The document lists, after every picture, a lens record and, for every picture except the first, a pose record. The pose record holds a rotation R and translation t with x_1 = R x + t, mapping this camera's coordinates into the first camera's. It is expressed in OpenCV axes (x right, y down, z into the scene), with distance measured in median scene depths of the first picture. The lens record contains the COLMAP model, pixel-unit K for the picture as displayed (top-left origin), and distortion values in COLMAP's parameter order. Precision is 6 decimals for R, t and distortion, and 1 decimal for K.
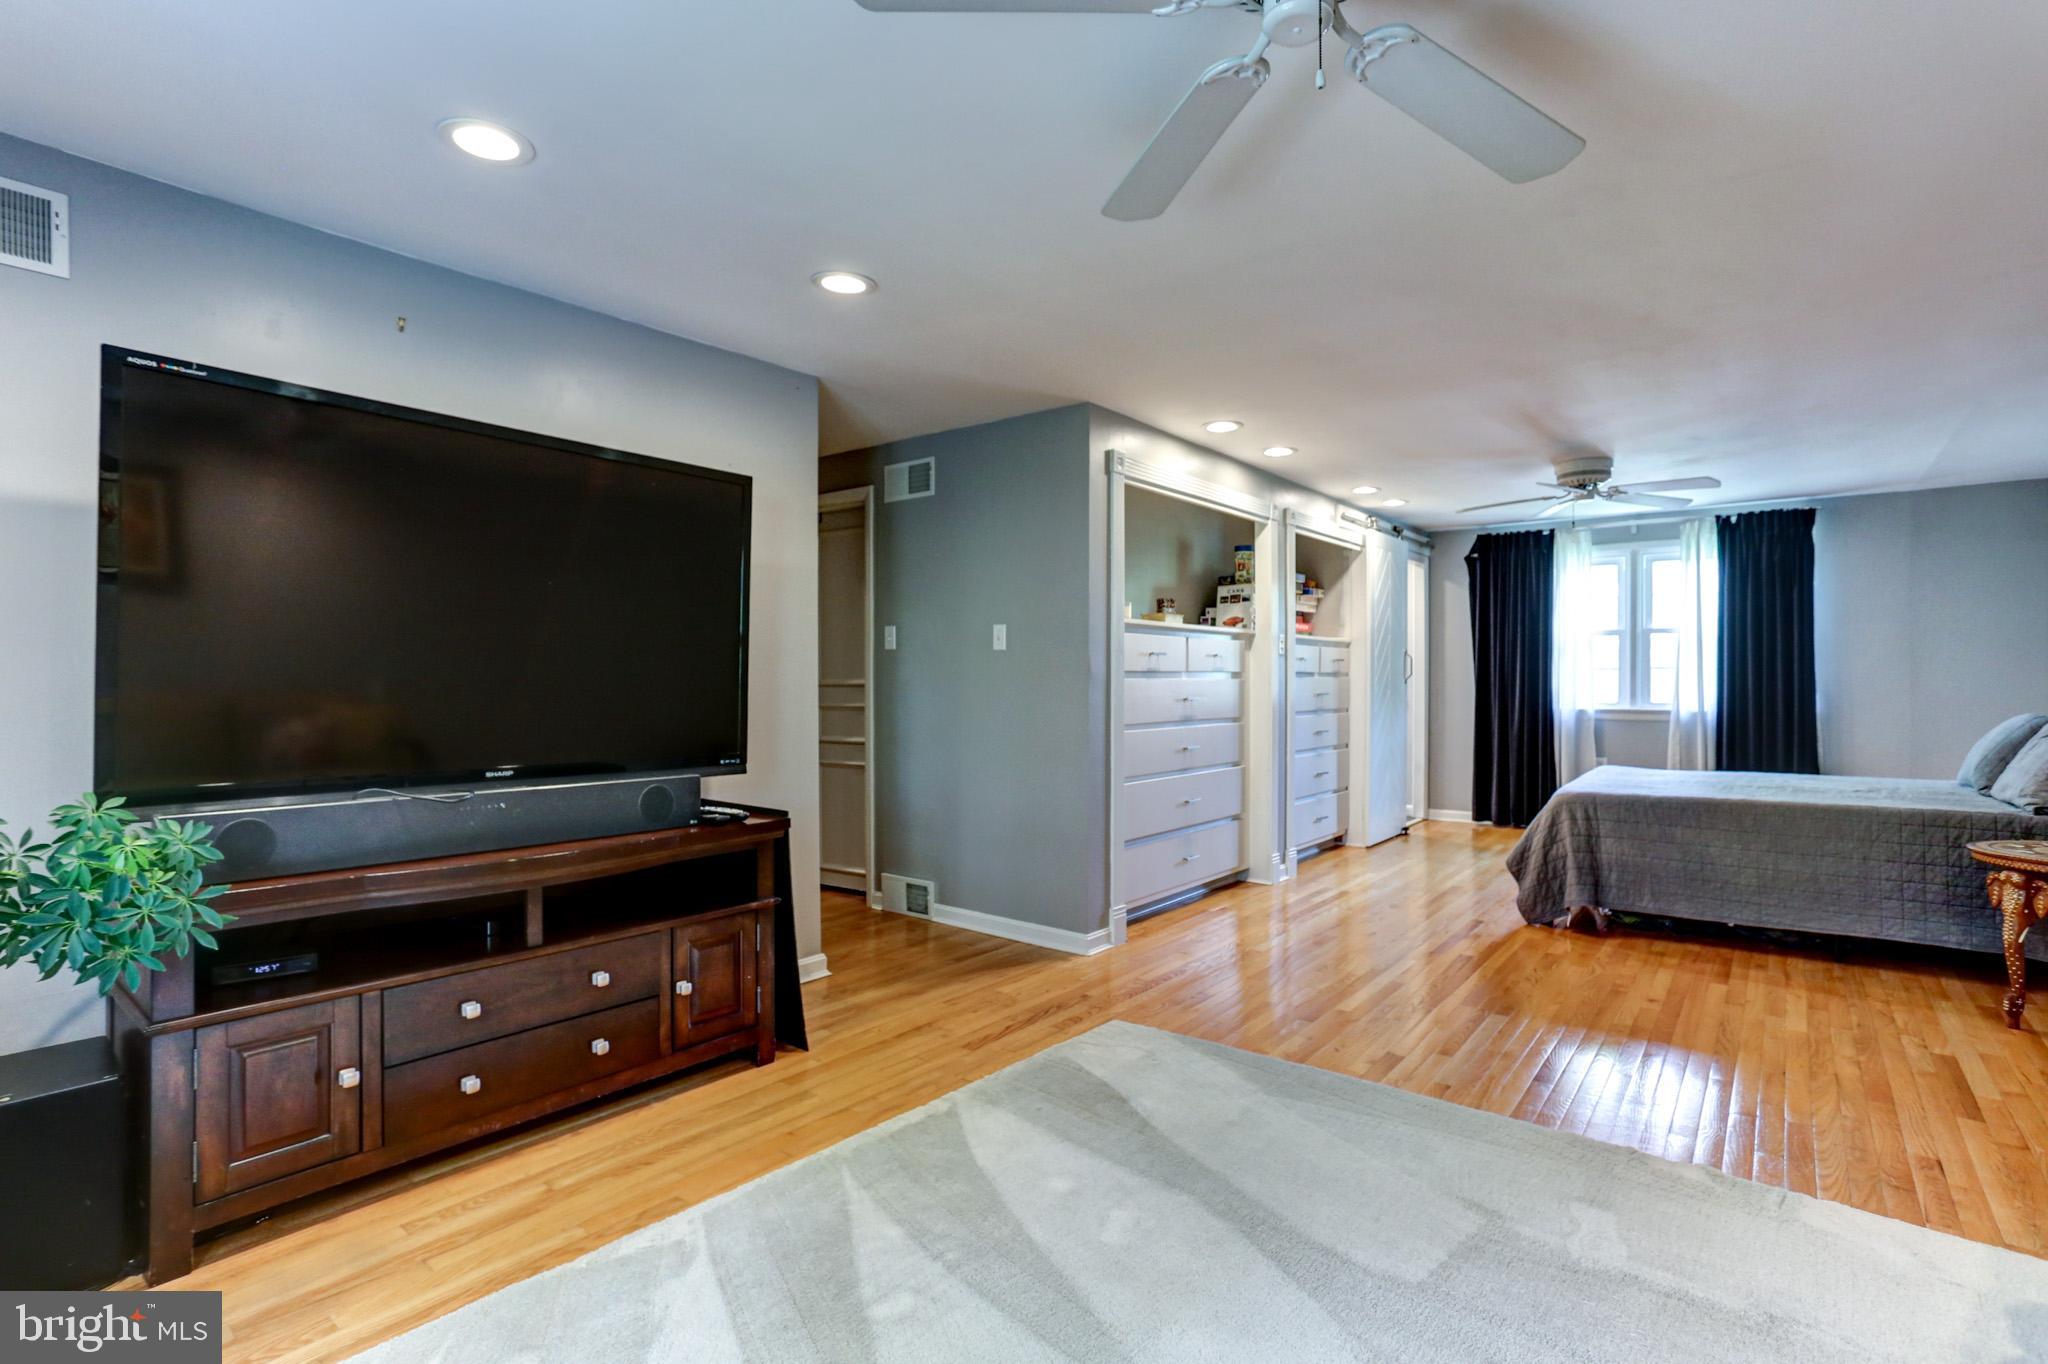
lens RADIAL K [[985.2, 0, 1025.6], [0, 985.2, 681.2], [0, 0, 1]] dist [-0.027045, 0.010305]
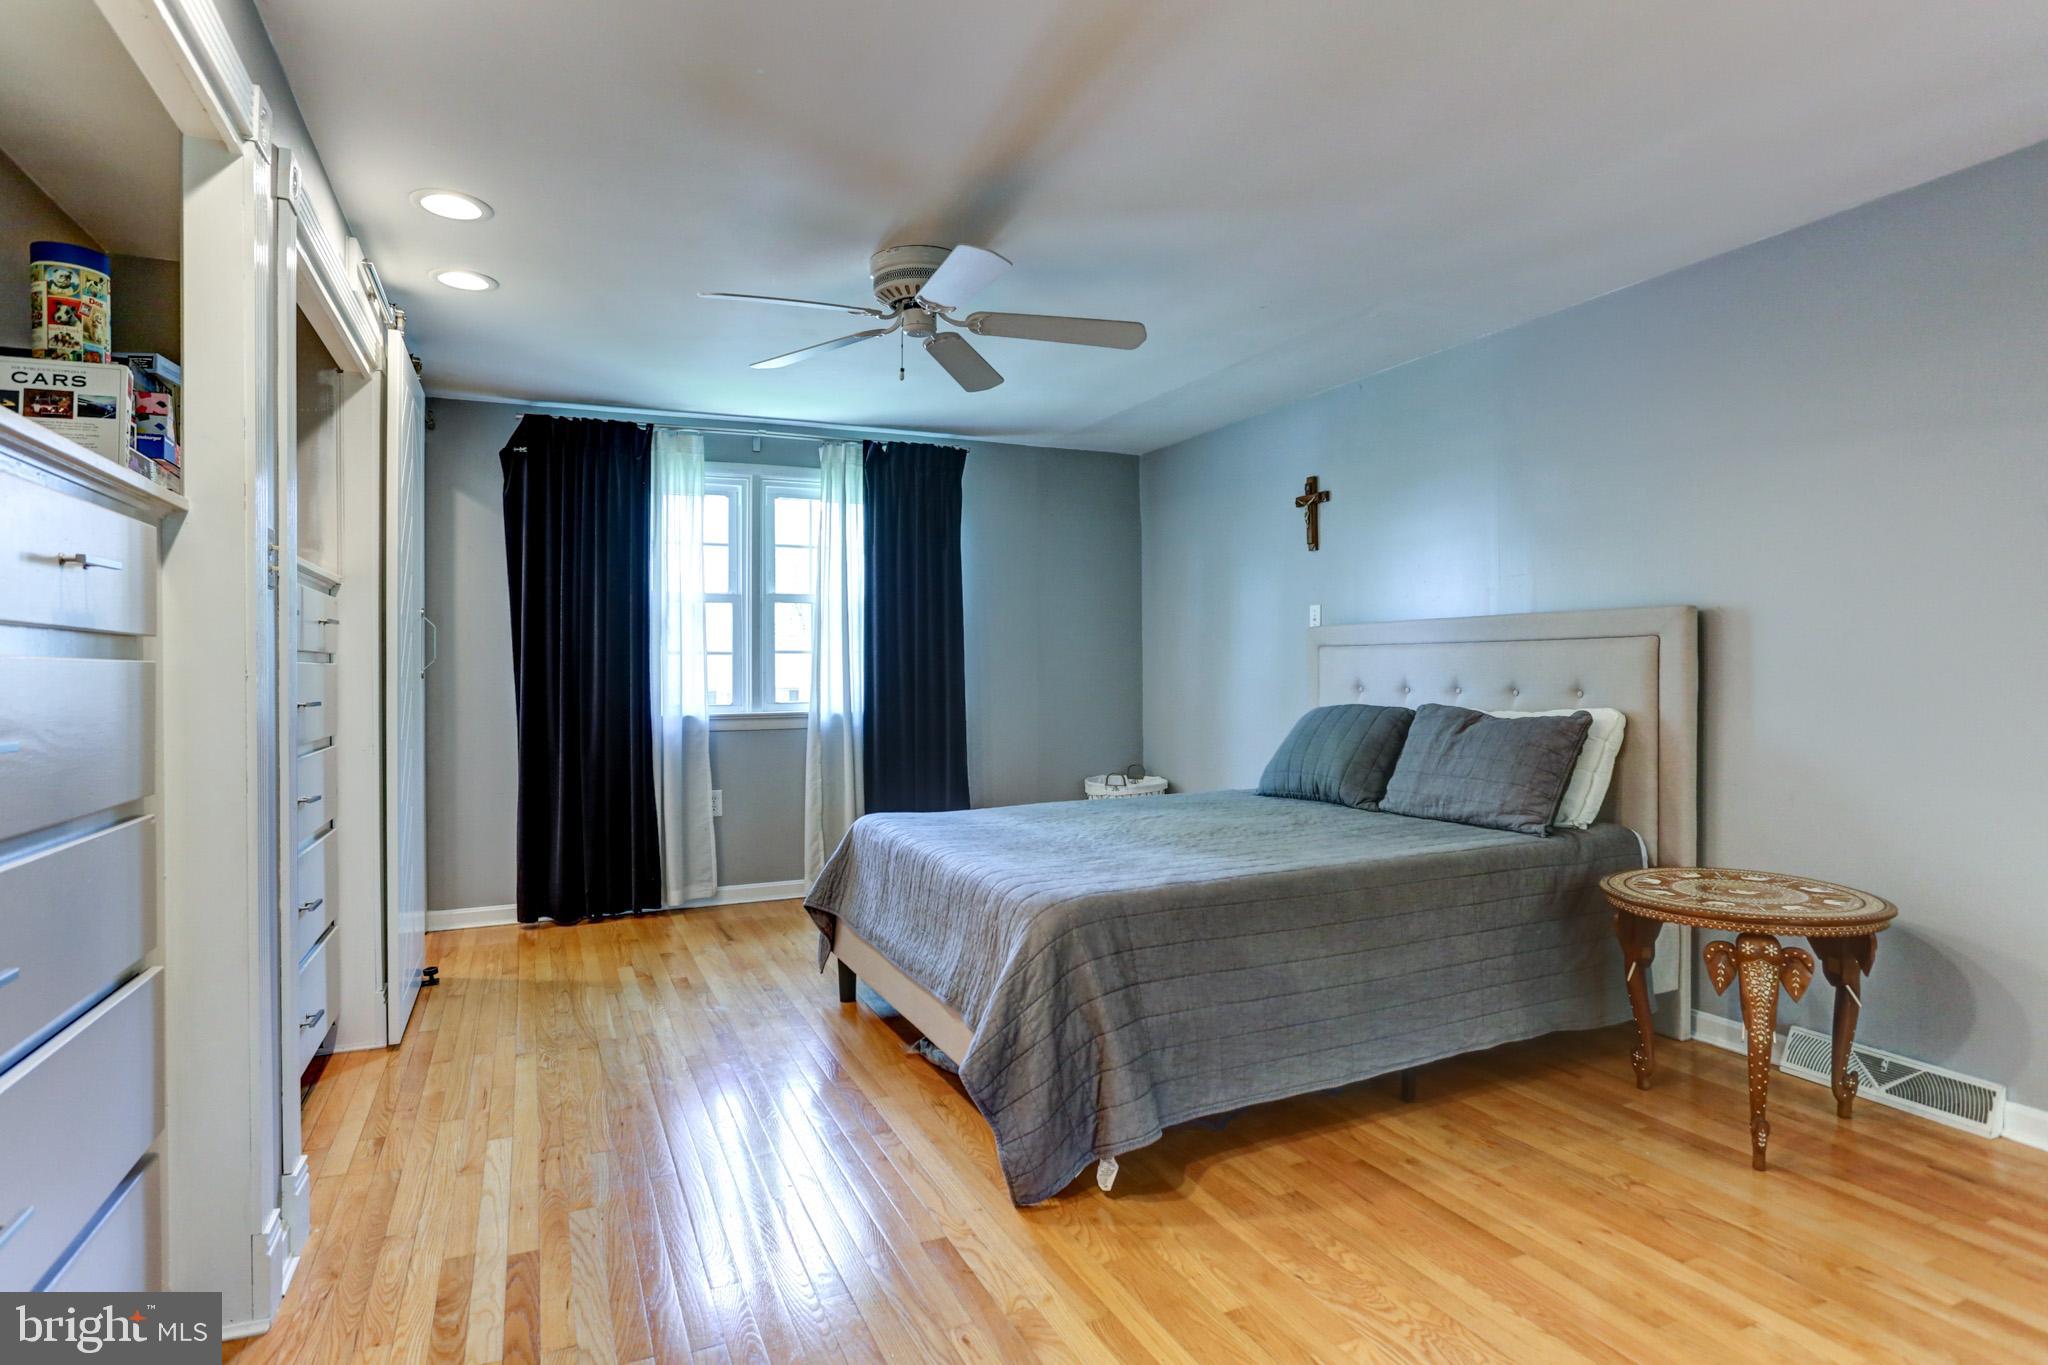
lens RADIAL K [[1066.1, 0, 980.0], [0, 1066.1, 689.6], [0, 0, 1]] dist [-0.042043, 0.002154]
pose [[0.486542, -0.016090, 0.873509, 0.060126], [0.008847, 0.999870, 0.013490, 0.004007], [-0.873612, 0.001164, 0.486621, 0.526240]]
